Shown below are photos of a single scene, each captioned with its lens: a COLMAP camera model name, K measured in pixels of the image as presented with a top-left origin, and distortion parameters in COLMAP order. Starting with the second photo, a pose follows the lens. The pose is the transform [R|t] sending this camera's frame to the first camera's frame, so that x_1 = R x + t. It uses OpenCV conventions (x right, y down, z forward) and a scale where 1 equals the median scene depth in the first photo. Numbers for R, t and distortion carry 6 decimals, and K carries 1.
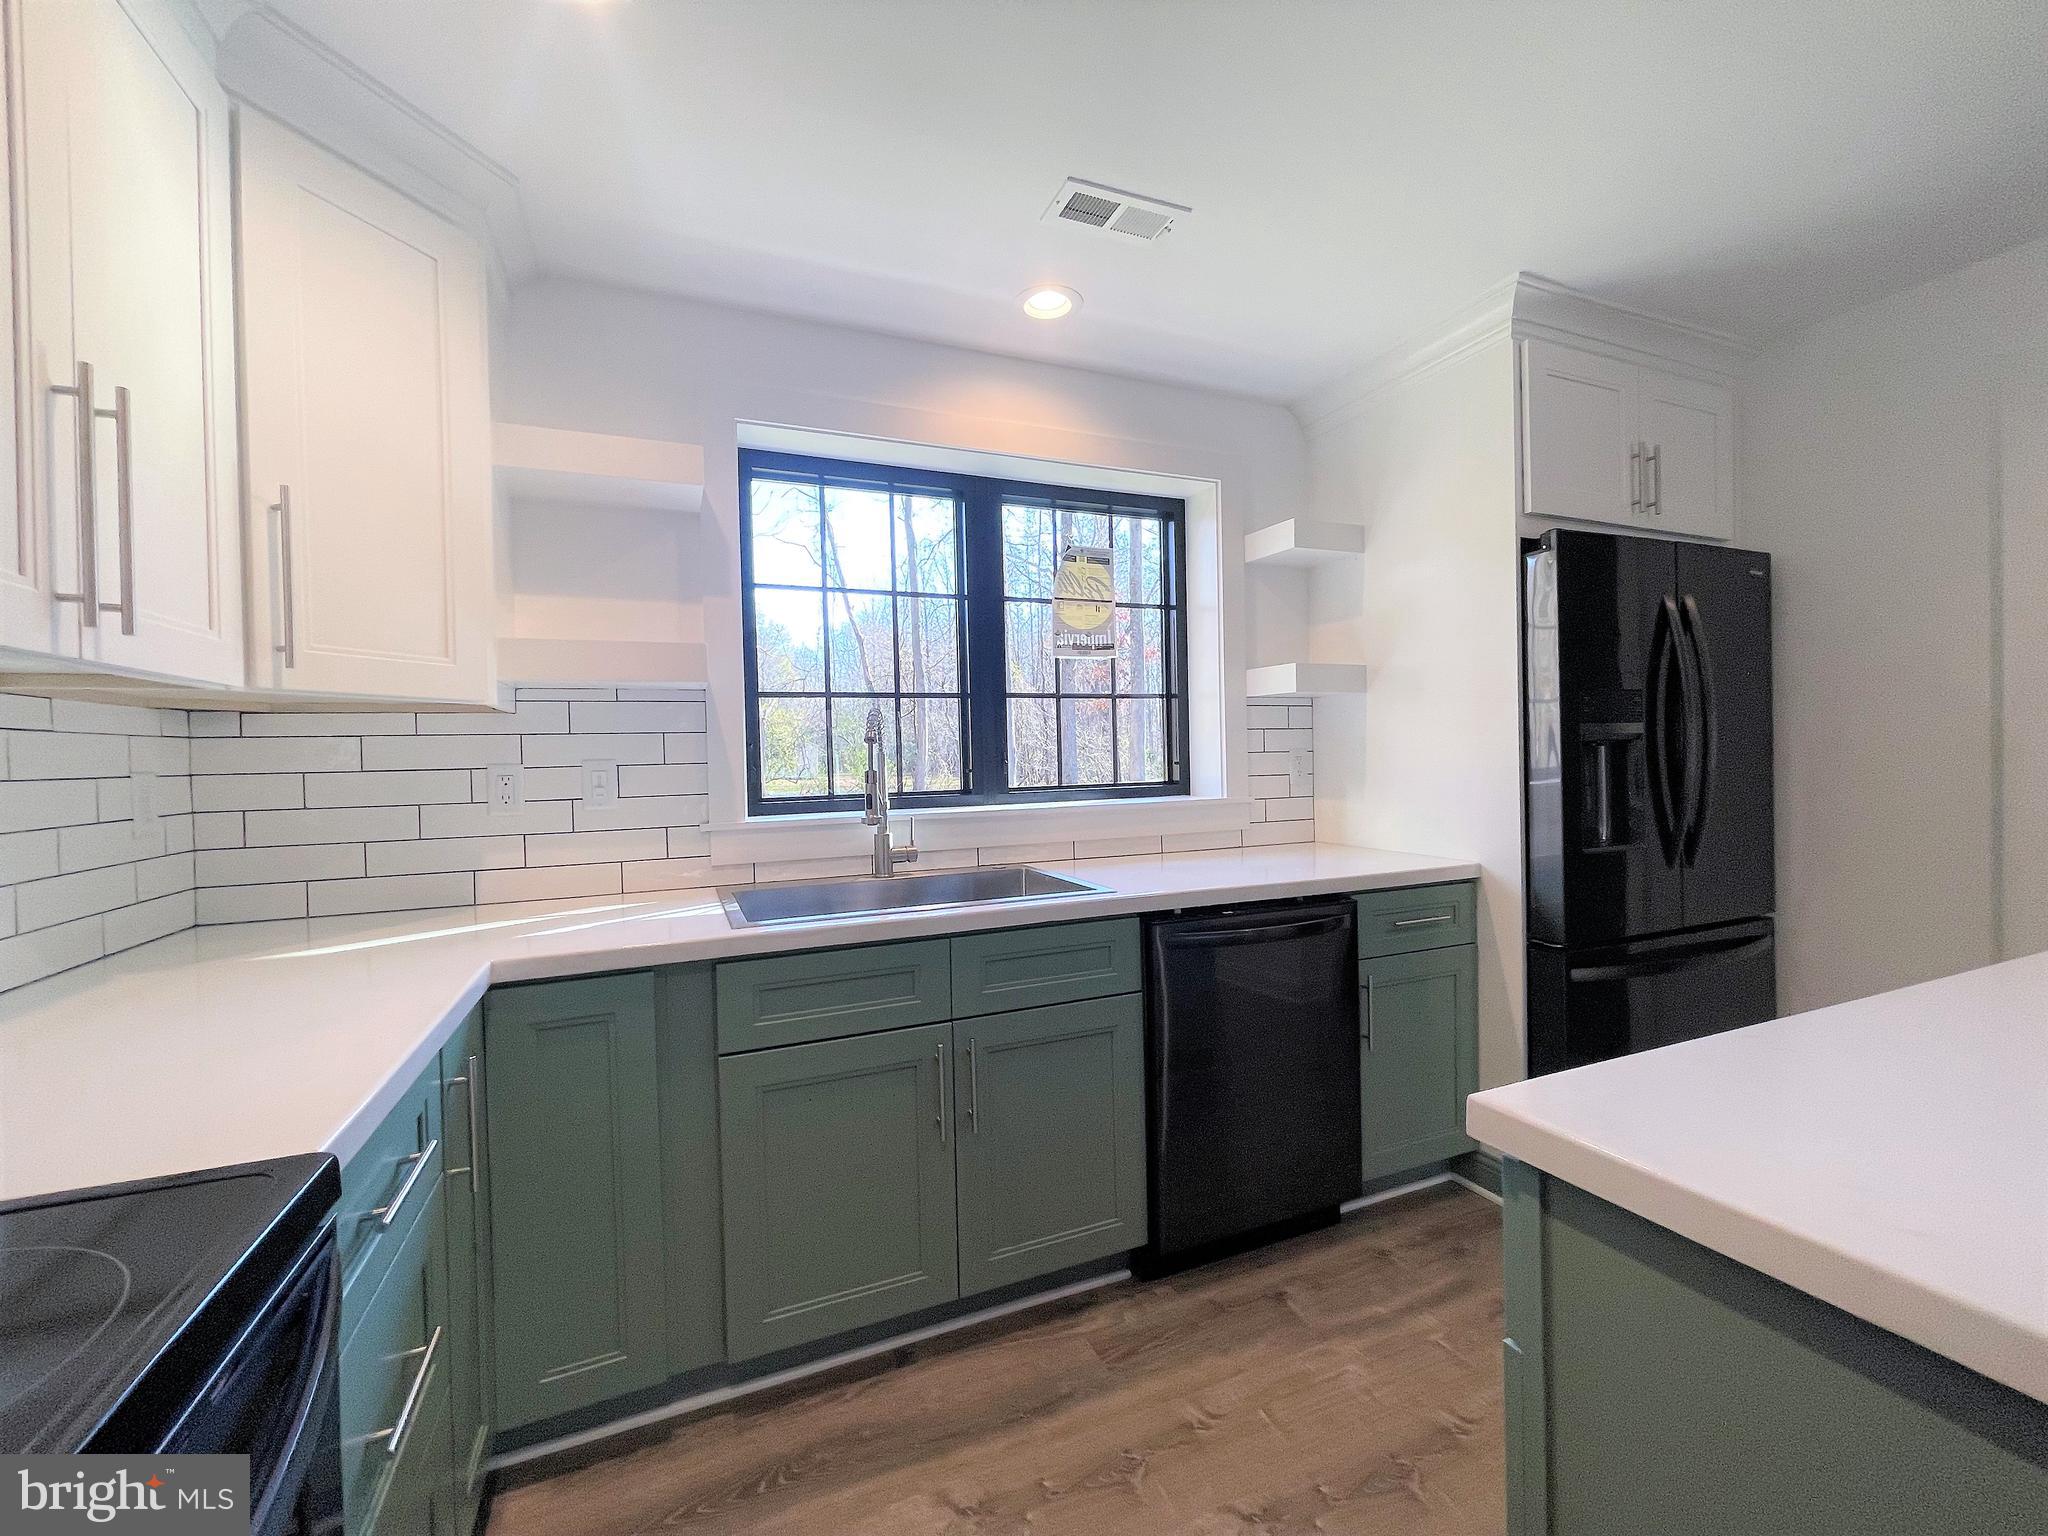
lens RADIAL K [[820.4, 0, 1024.0], [0, 820.4, 768.0], [0, 0, 1]] dist [-0.000790, -0.000119]
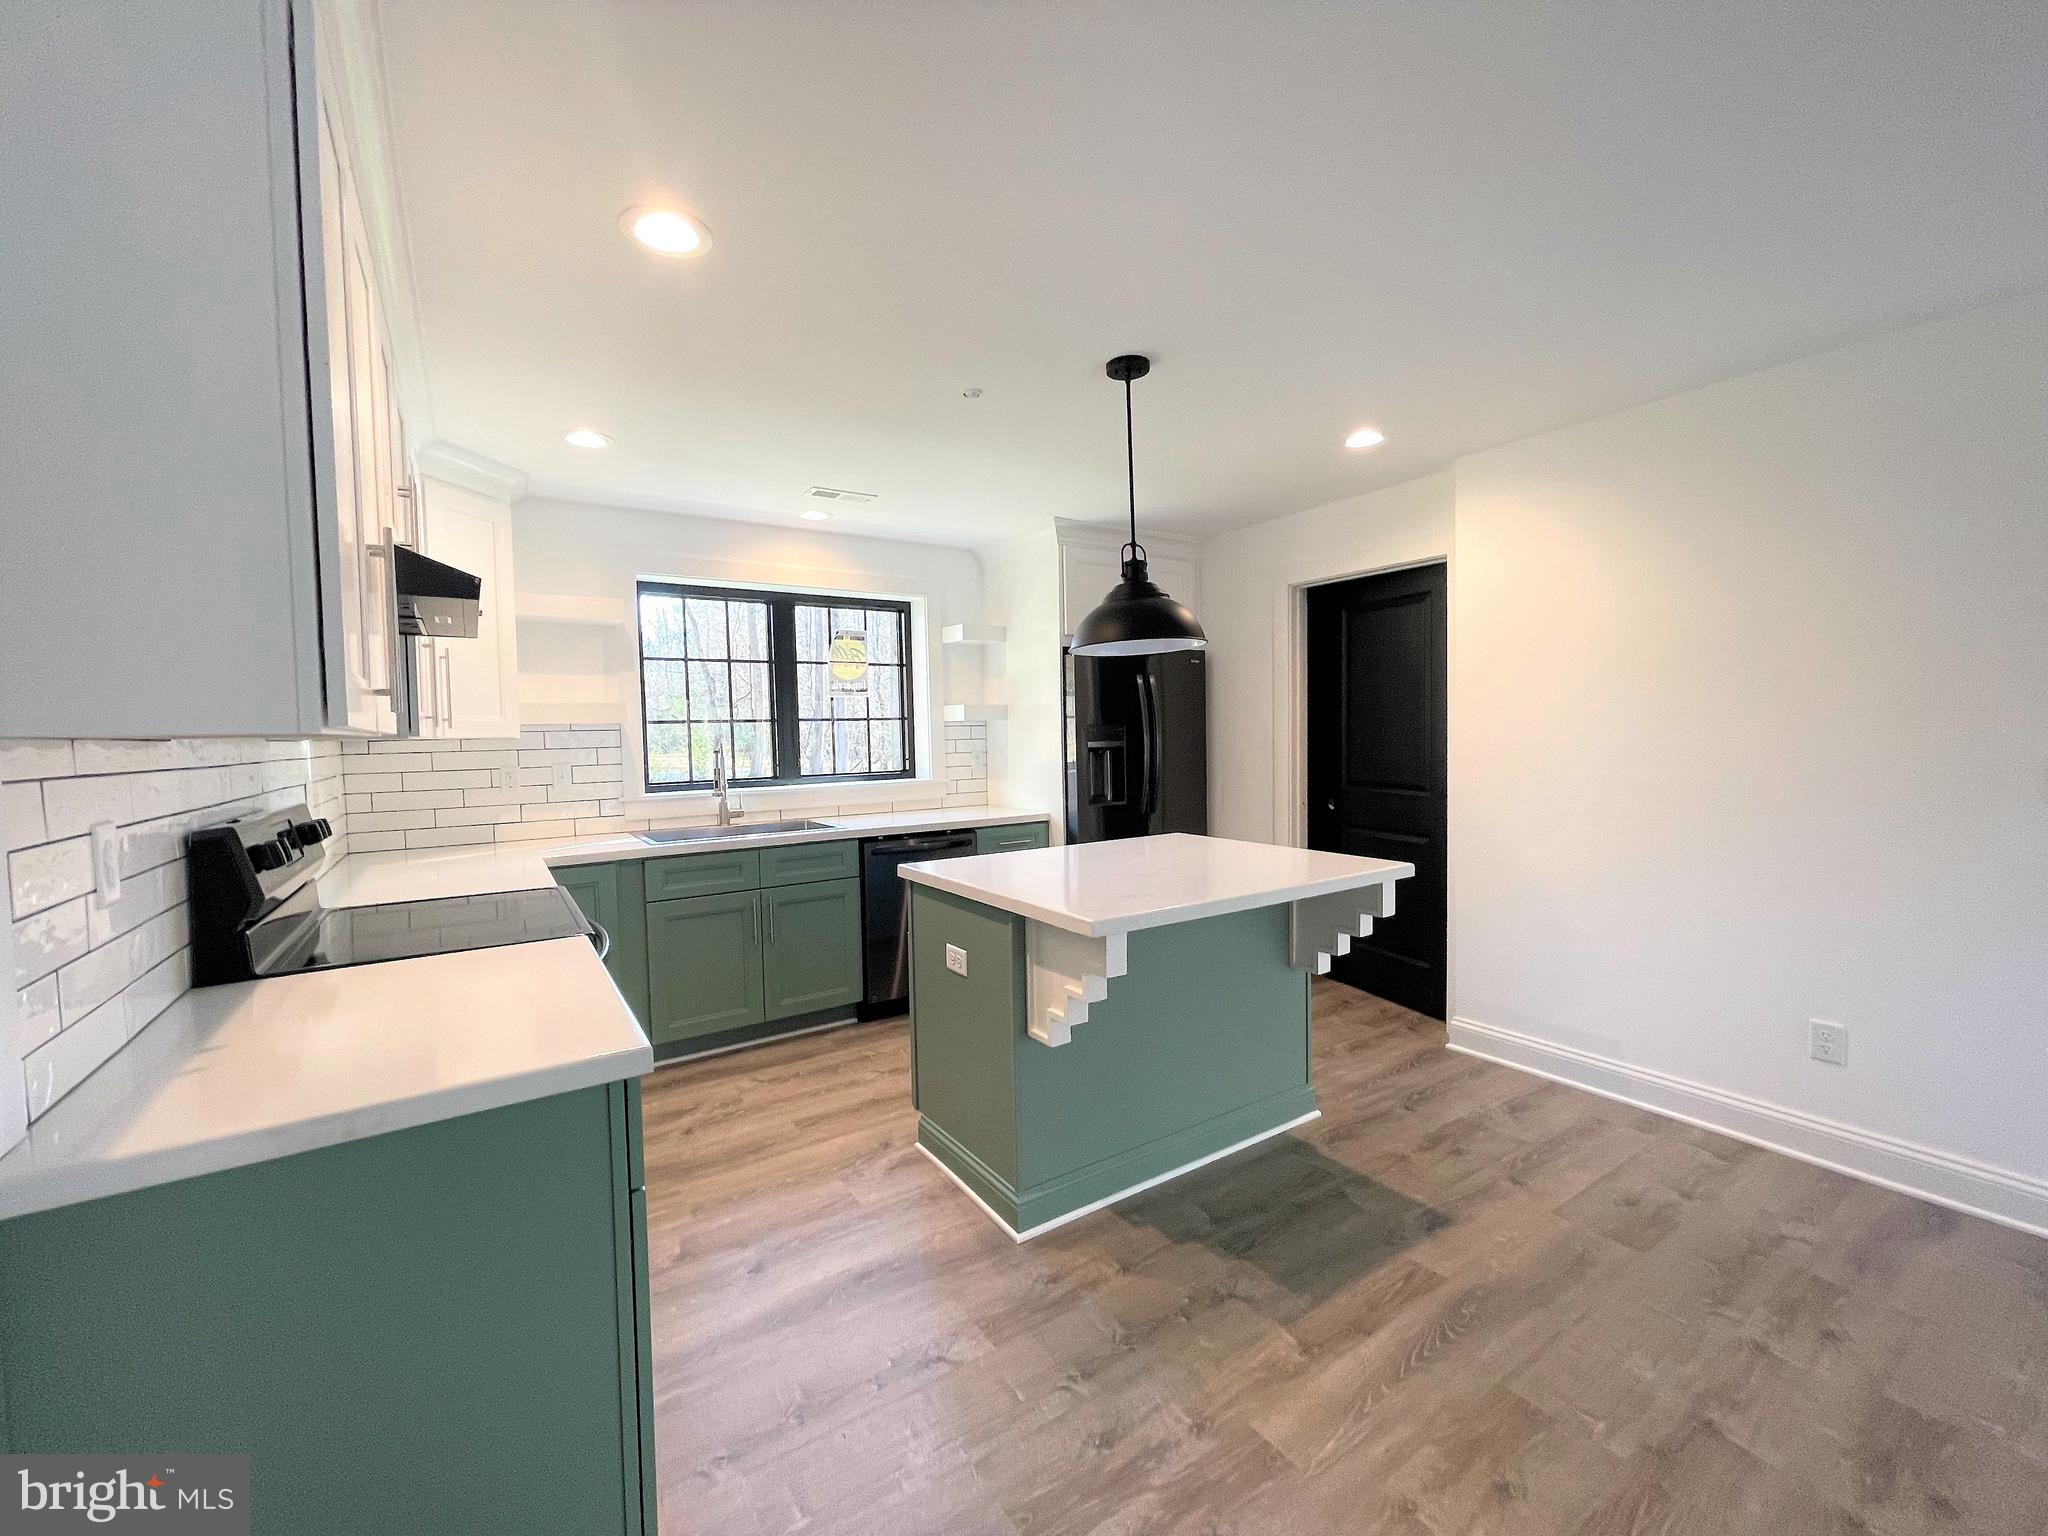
lens RADIAL K [[820.4, 0, 1024.0], [0, 820.4, 768.0], [0, 0, 1]] dist [-0.000790, -0.000119]
pose [[0.982541, -0.006959, 0.185917, 0.129095], [0.002228, 0.999669, 0.025643, -0.035878], [-0.186034, -0.024781, 0.982231, -0.813904]]
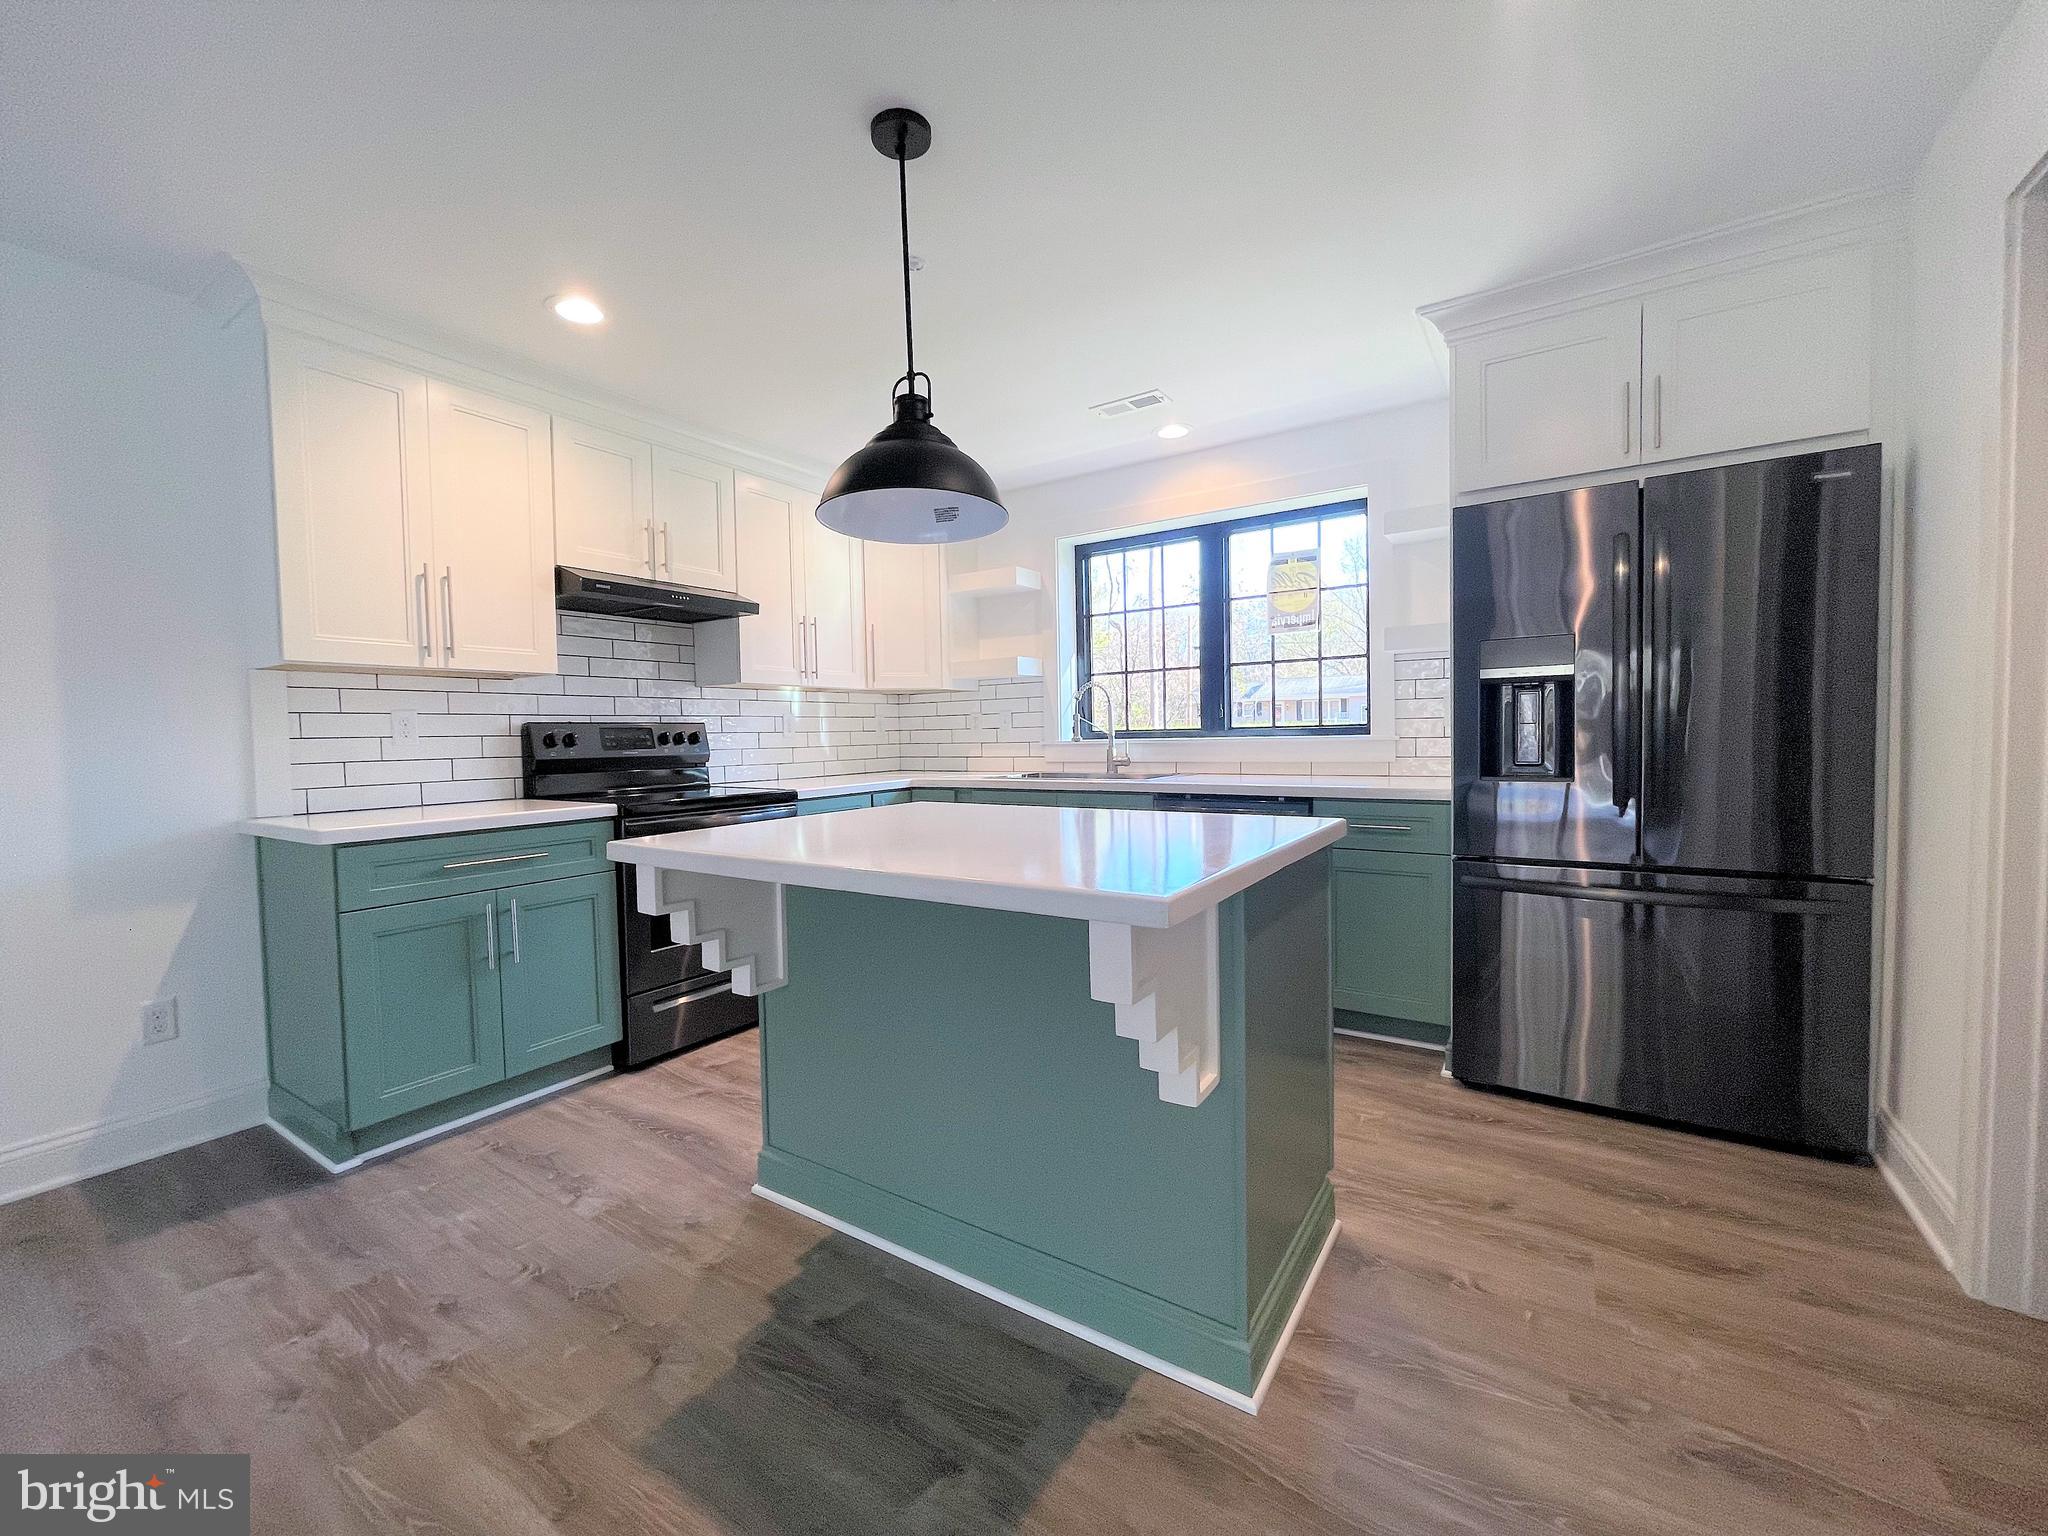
lens RADIAL K [[834.8, 0, 1024.0], [0, 834.8, 768.0], [0, 0, 1]] dist [0.001974, 0.000168]
pose [[0.557507, 0.042768, -0.829070, 1.135747], [-0.004130, 0.998803, 0.048747, 0.028904], [0.830162, -0.023753, 0.557016, -0.179548]]
